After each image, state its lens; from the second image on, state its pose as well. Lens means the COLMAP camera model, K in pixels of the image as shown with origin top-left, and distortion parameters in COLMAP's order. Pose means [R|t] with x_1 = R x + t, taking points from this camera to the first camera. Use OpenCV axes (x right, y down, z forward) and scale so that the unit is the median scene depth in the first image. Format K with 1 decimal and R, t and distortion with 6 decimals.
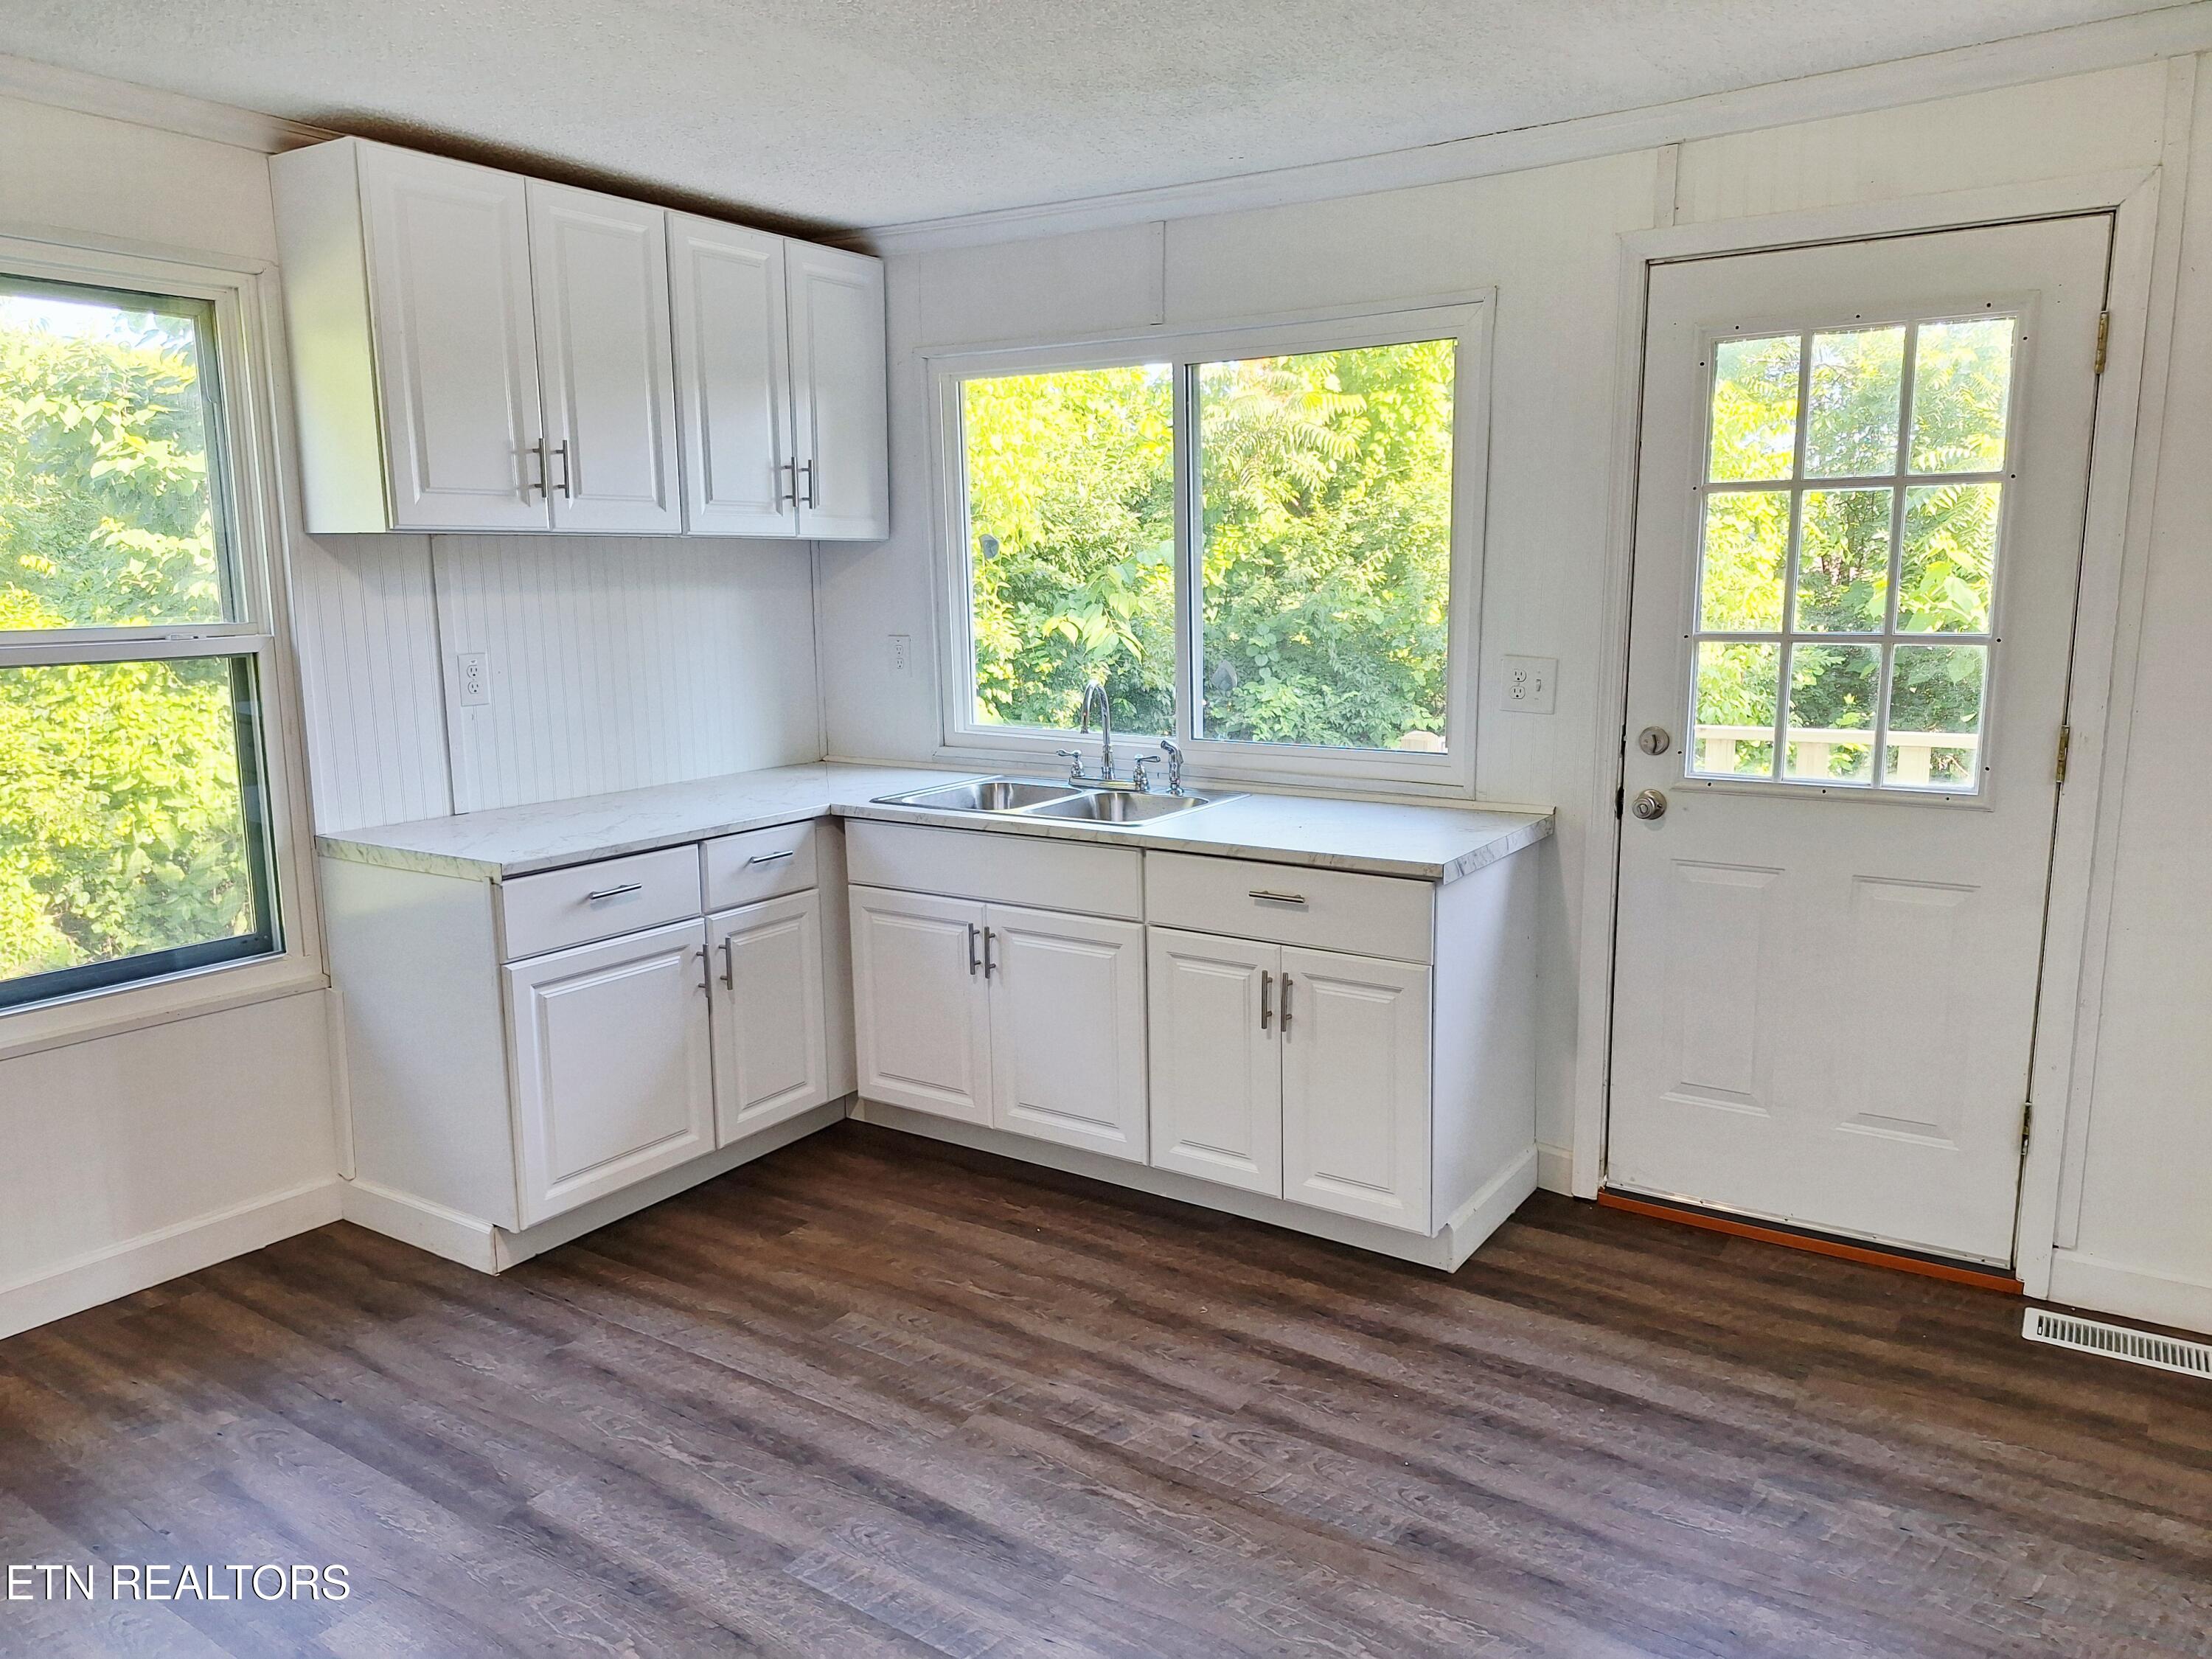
lens RADIAL K [[1549.5, 0, 1129.6], [0, 1549.5, 822.9], [0, 0, 1]] dist [0.080285, -0.091314]
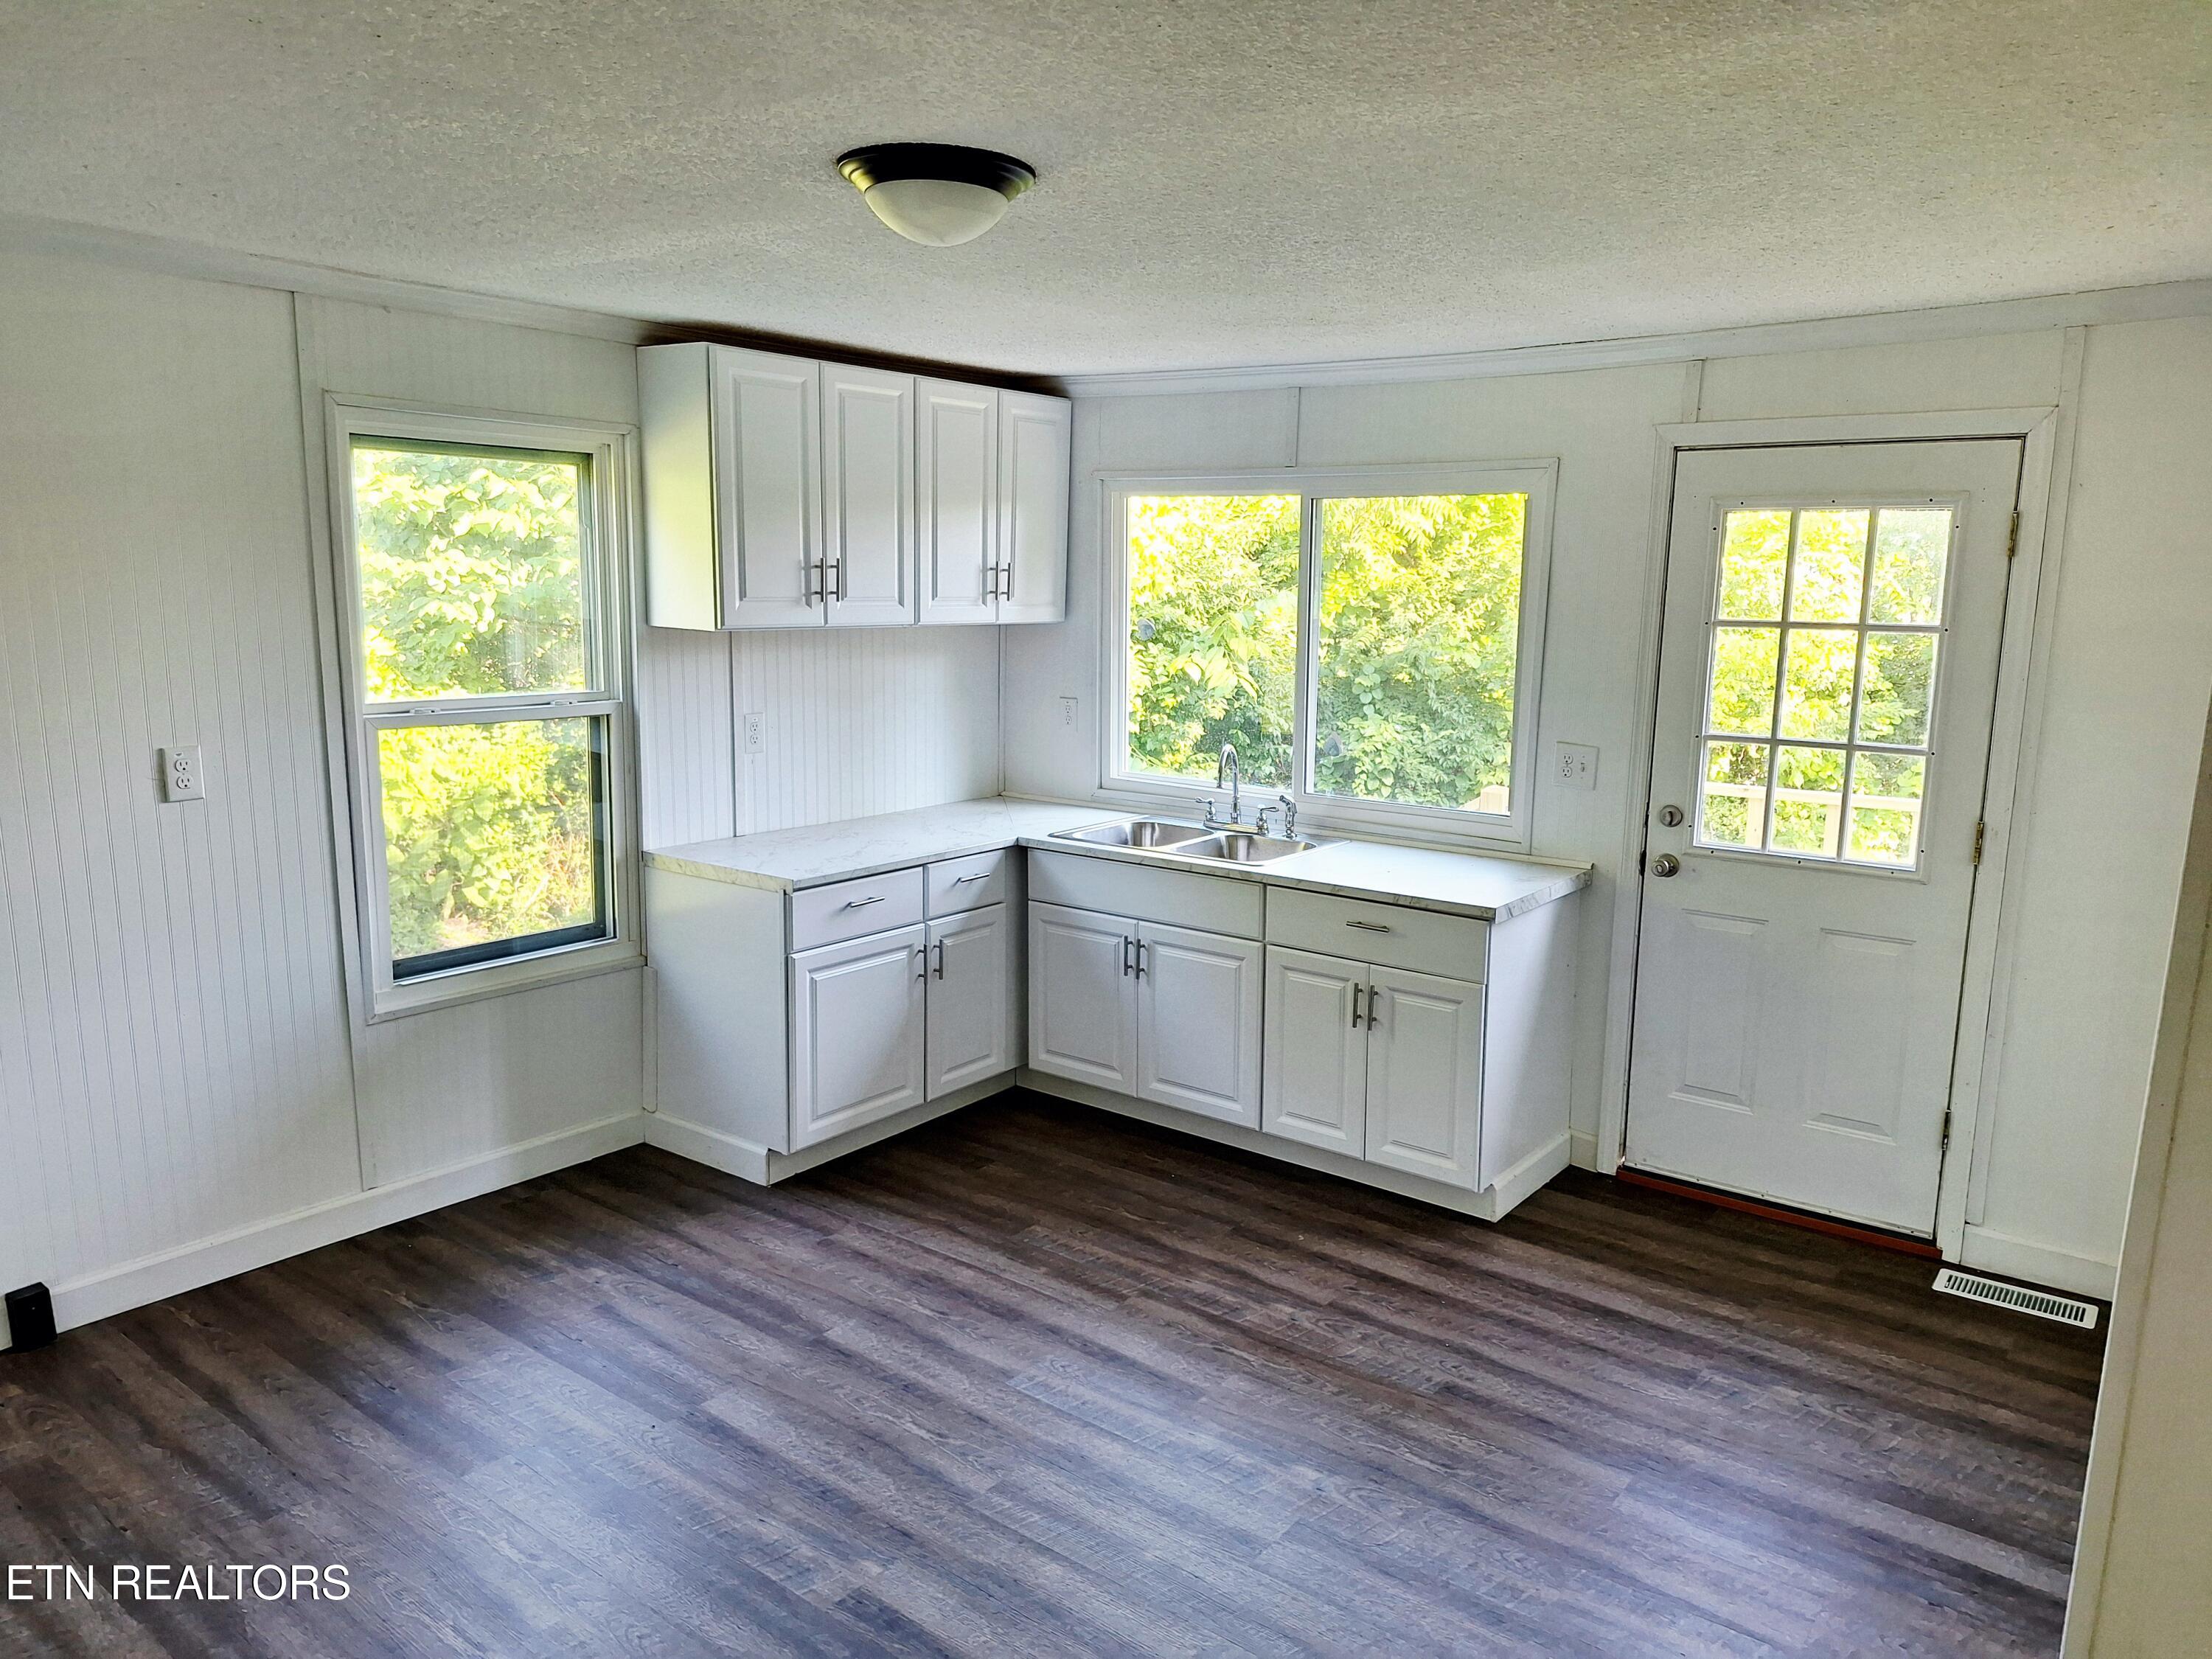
lens RADIAL K [[1549.5, 0, 1149.4], [0, 1549.5, 831.4], [0, 0, 1]] dist [0.080285, -0.091314]
pose [[0.998039, 0.036392, -0.050939, -0.024430], [-0.036189, 0.999333, 0.004891, -0.031522], [0.051083, -0.003038, 0.998690, -0.305716]]
